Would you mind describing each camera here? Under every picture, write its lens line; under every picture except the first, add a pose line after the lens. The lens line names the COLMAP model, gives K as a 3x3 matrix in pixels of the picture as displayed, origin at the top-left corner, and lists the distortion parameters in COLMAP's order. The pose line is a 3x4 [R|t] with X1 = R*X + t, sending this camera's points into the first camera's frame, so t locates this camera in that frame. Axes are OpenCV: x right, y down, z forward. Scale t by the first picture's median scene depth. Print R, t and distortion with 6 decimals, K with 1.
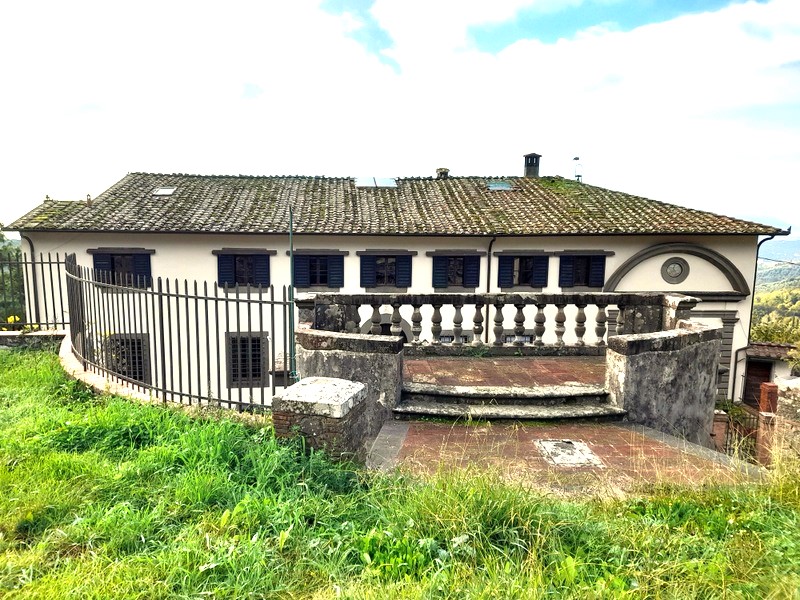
lens RADIAL K [[583.5, 0, 400.0], [0, 583.5, 300.0], [0, 0, 1]] dist [0.045626, -0.001494]
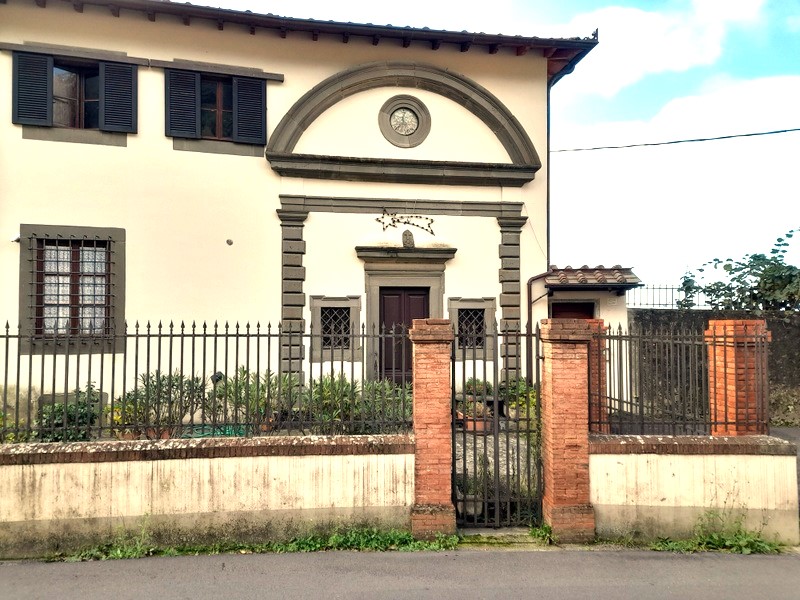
lens RADIAL K [[550.0, 0, 369.1], [0, 550.0, 297.5], [0, 0, 1]] dist [0.040946, 0.000762]
pose [[0.978665, 0.004262, 0.205419, 0.338871], [0.036416, 0.980357, -0.193839, 0.190106], [-0.202210, 0.197184, 0.959286, 0.579412]]
